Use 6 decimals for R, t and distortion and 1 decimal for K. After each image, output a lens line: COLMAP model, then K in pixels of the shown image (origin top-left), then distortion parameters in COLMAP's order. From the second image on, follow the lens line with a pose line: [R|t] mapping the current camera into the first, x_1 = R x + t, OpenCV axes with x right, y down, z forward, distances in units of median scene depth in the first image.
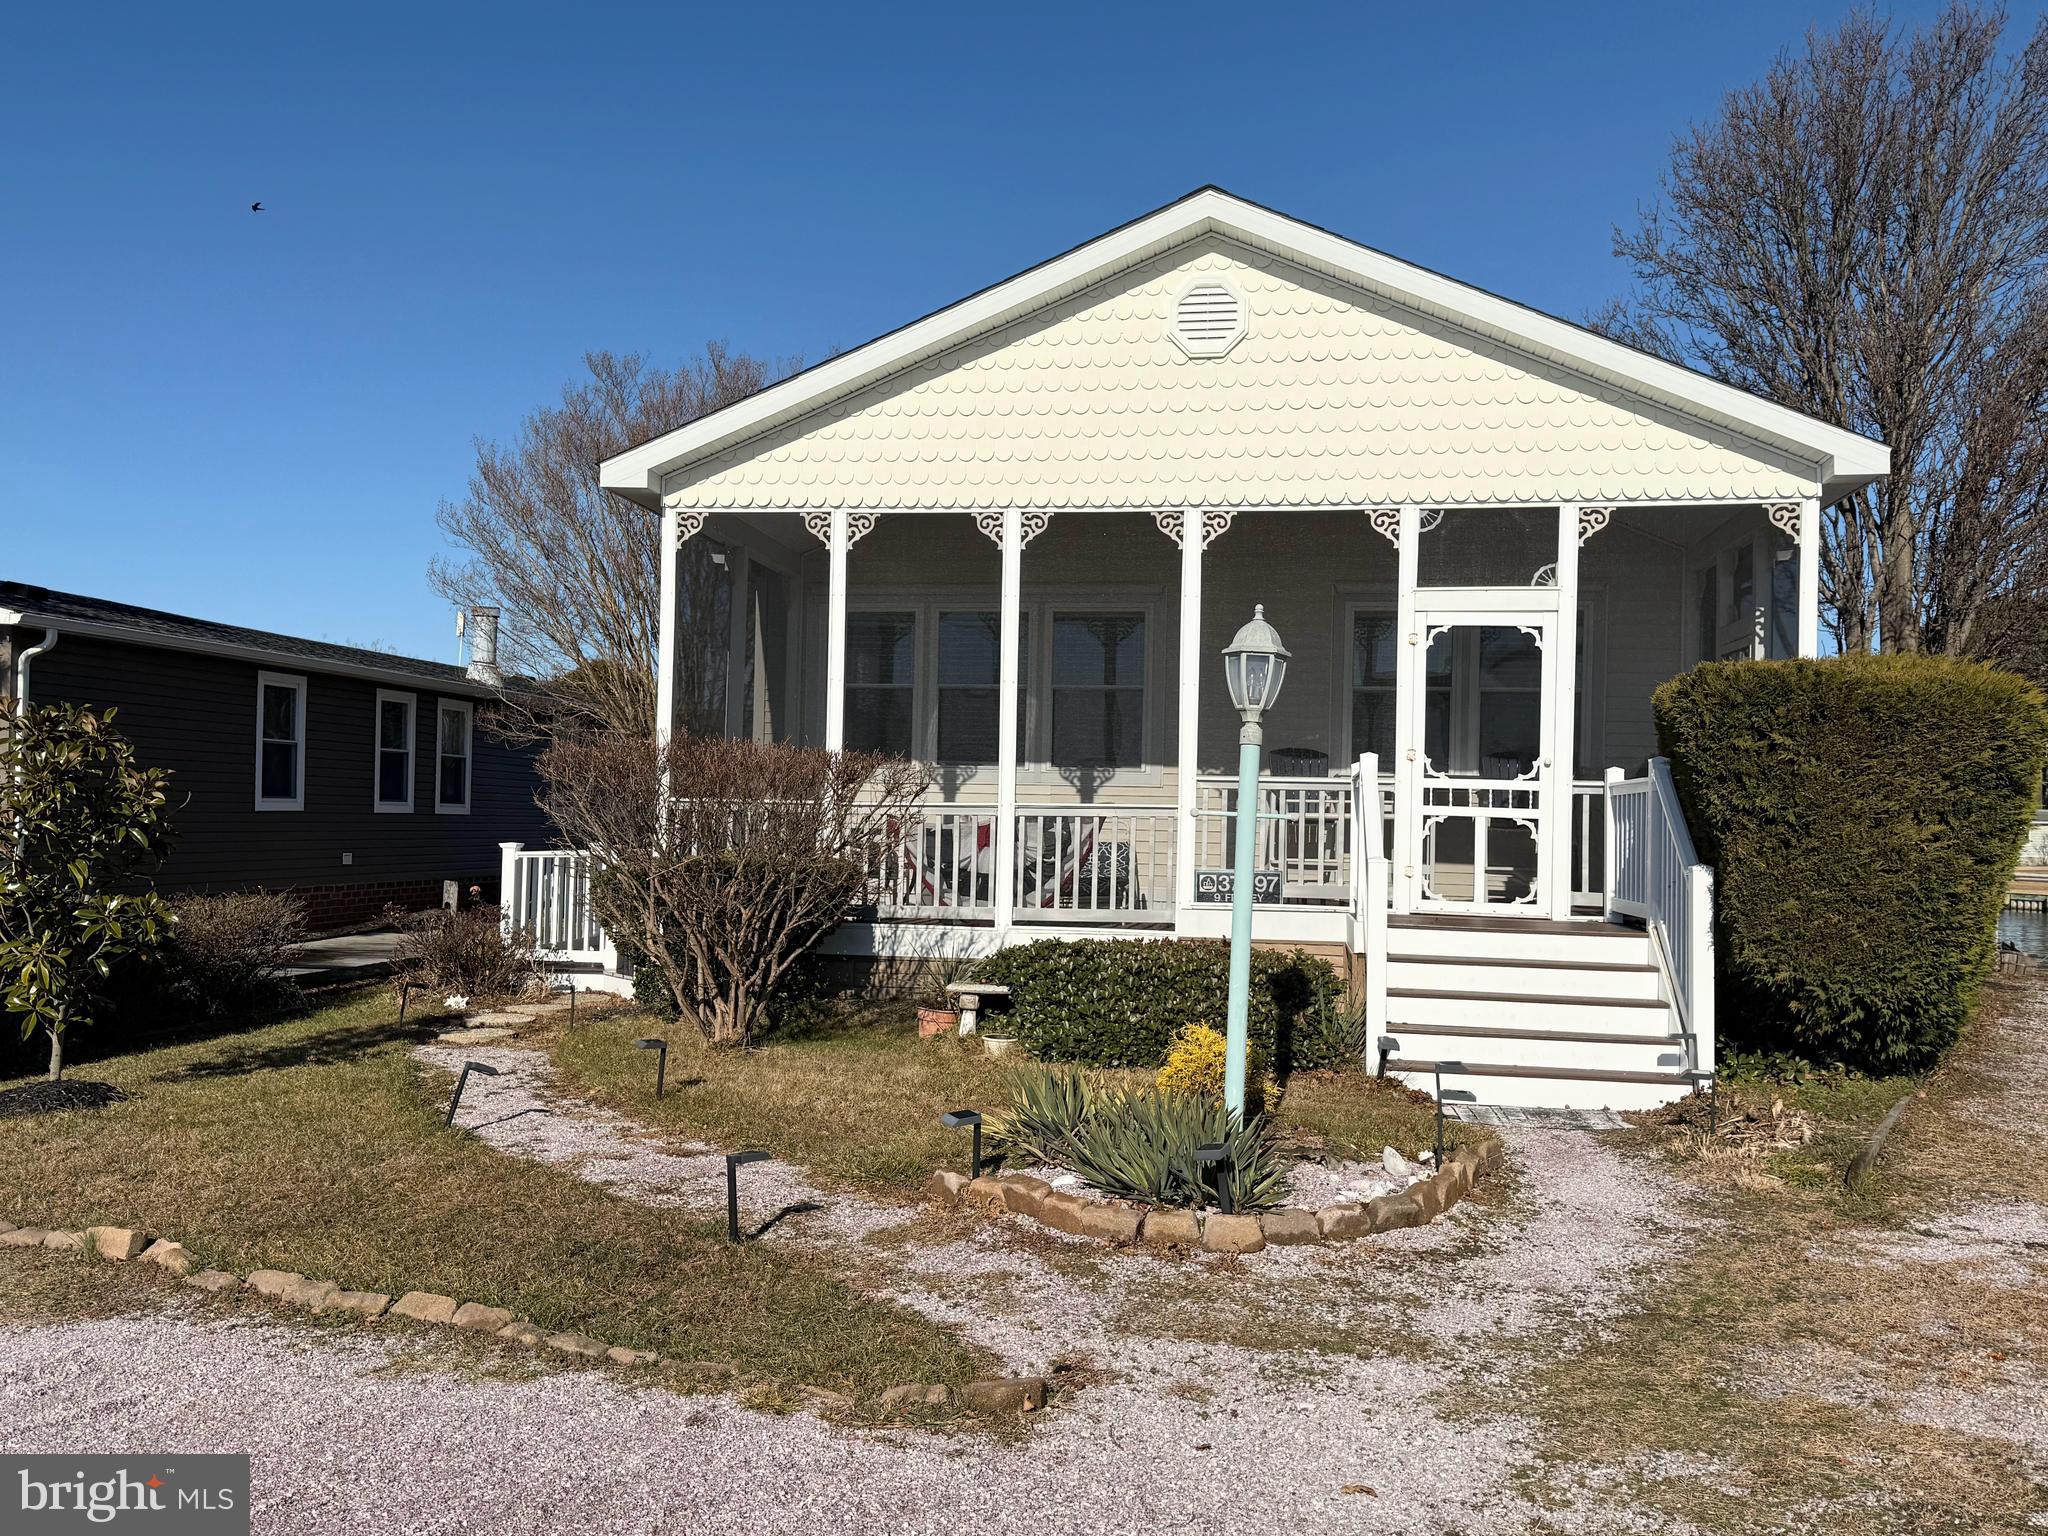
lens RADIAL K [[1908.4, 0, 965.2], [0, 1908.4, 799.7], [0, 0, 1]] dist [0.084627, -0.184410]
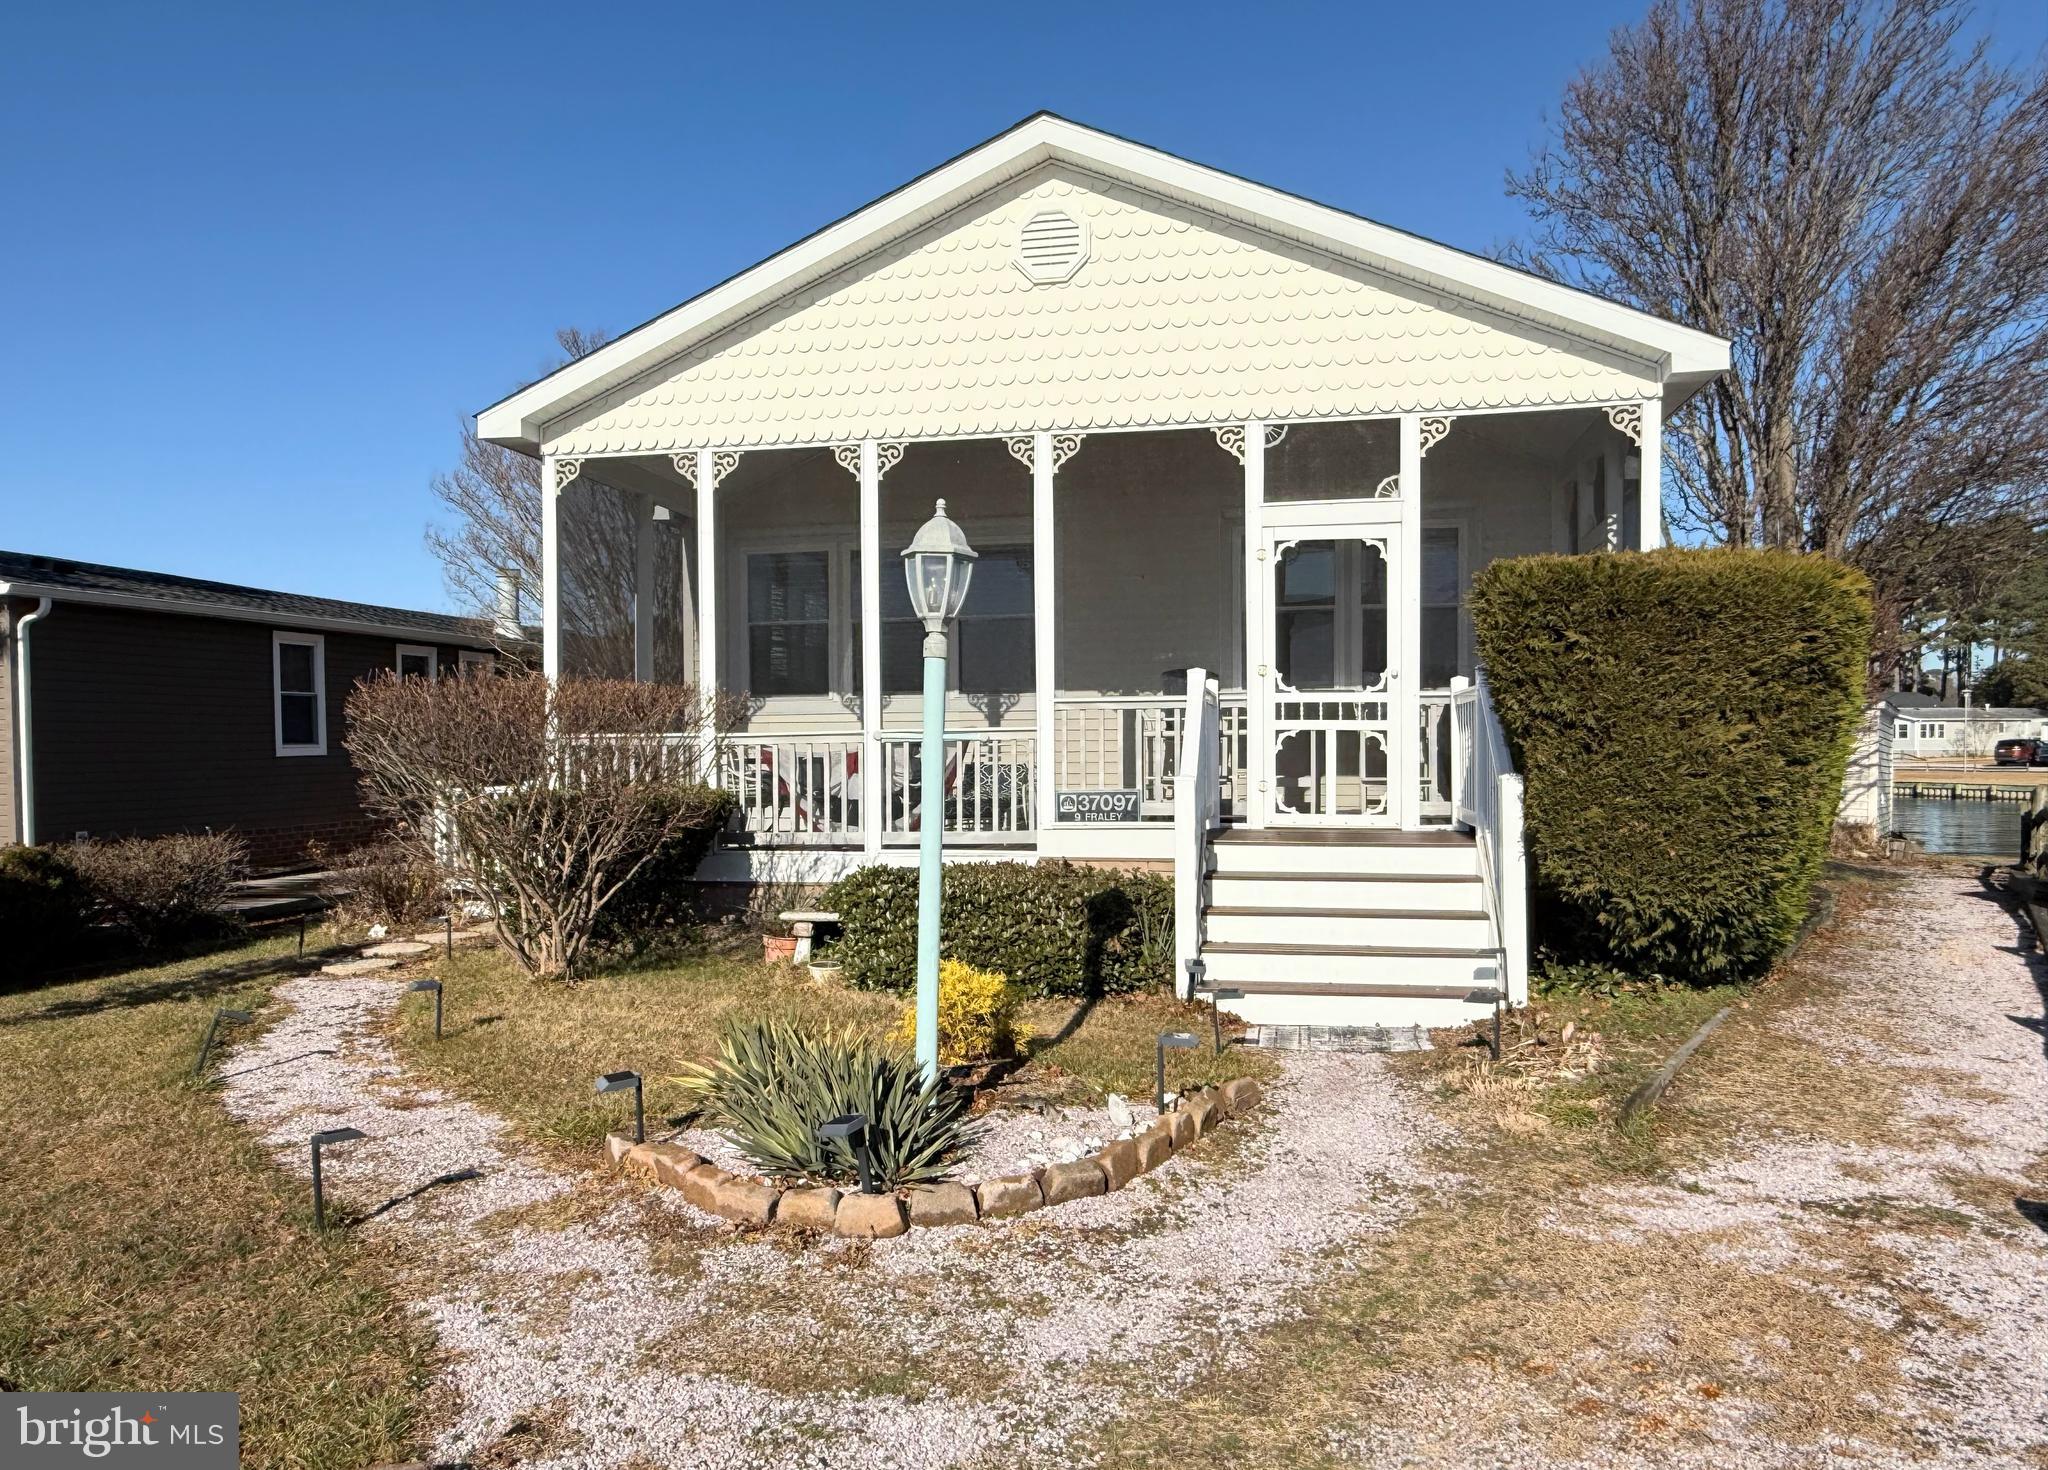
lens RADIAL K [[1626.5, 0, 943.4], [0, 1626.5, 795.4], [0, 0, 1]] dist [-0.021426, 0.013643]
pose [[0.998199, -0.027997, -0.053057, 0.113622], [0.030164, 0.998724, 0.040497, 0.002877], [0.051855, -0.042024, 0.997770, 0.140727]]
